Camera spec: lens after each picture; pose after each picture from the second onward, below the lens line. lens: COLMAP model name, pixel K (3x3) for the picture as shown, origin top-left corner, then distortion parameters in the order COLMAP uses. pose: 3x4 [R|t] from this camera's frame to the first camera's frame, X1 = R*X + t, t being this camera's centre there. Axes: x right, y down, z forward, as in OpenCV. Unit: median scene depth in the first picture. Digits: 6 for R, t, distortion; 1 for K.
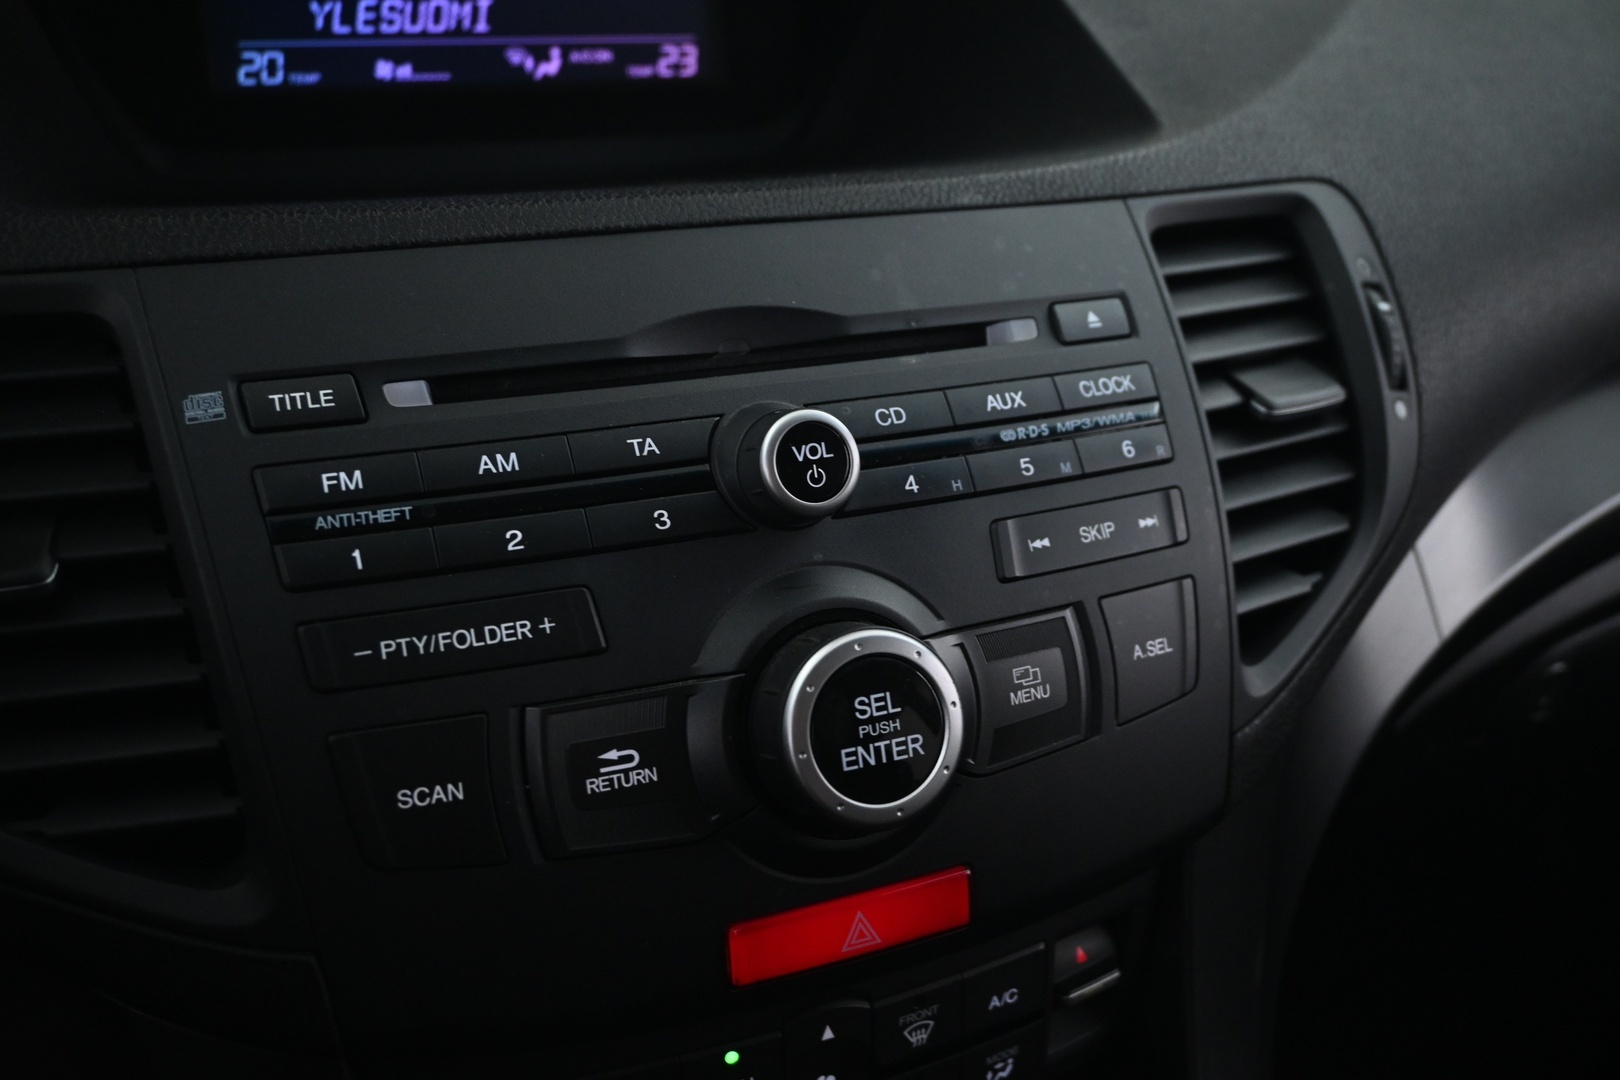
lens RADIAL K [[1539.4, 0, 810.0], [0, 1539.4, 540.0], [0, 0, 1]] dist [-0.012907, -0.015298]
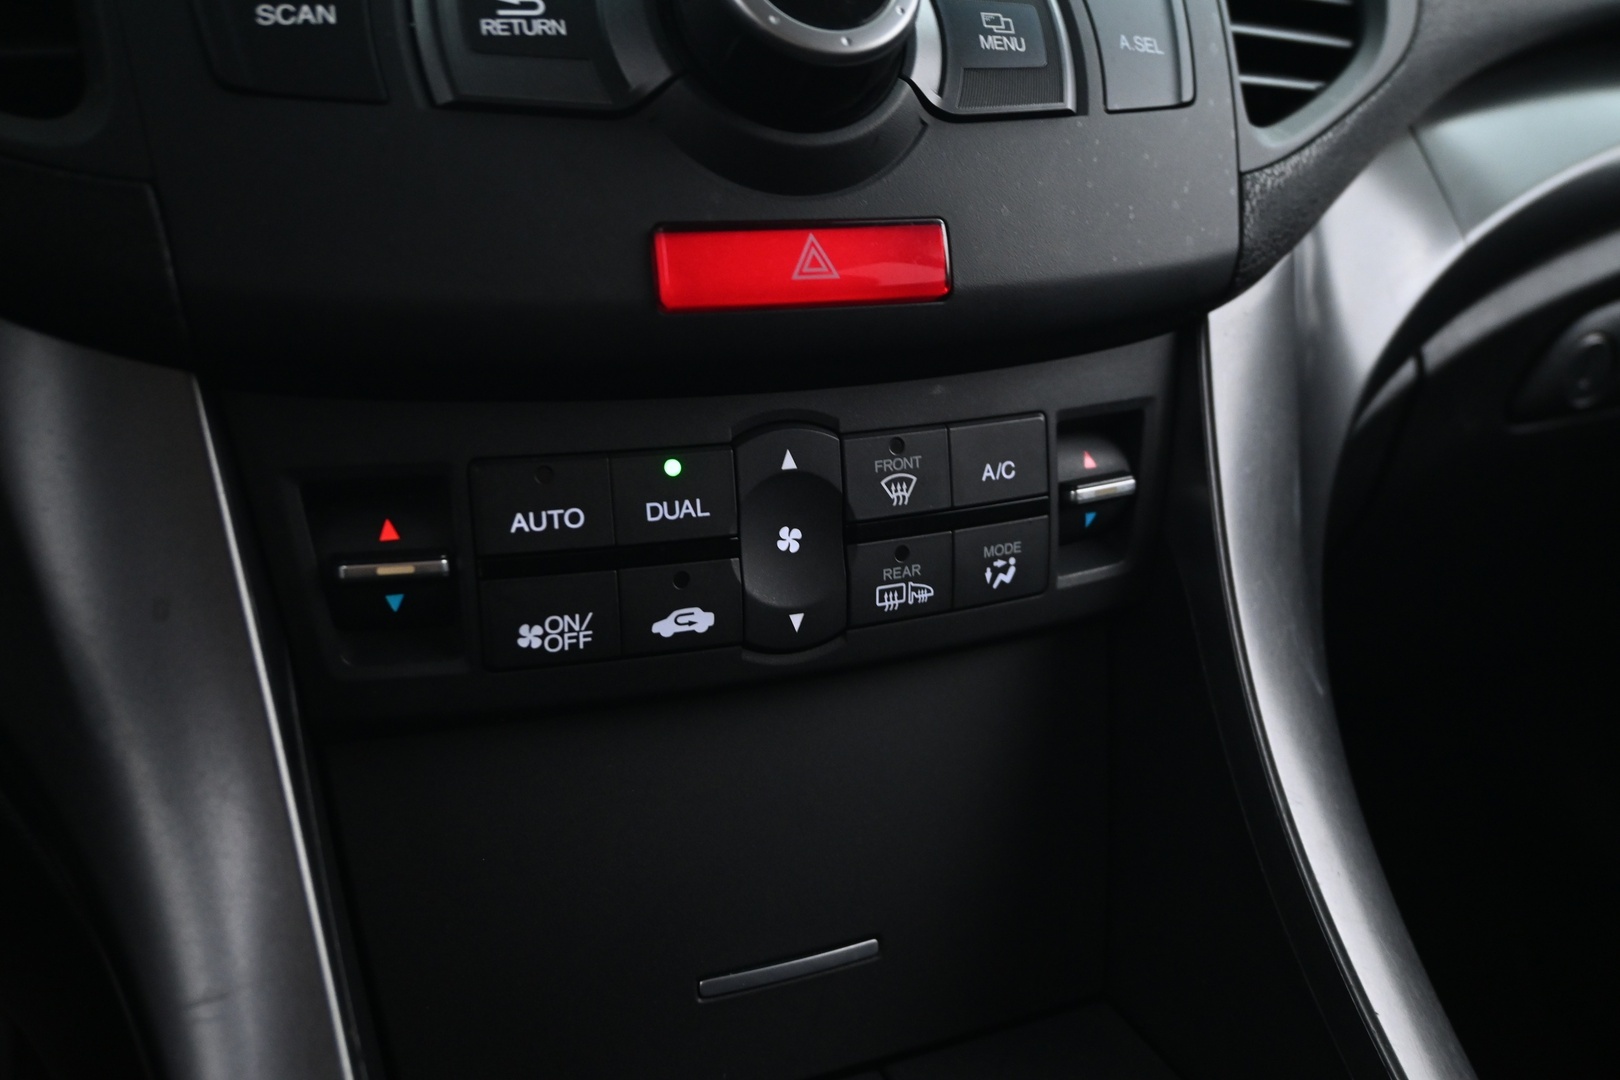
lens RADIAL K [[1415.1, 0, 810.0], [0, 1415.1, 540.0], [0, 0, 1]] dist [-0.013570, -0.011408]
pose [[0.999075, -0.033939, -0.026418, 0.044085], [0.028667, 0.983393, -0.179211, 0.523177], [0.032062, 0.178288, 0.983456, 0.248678]]
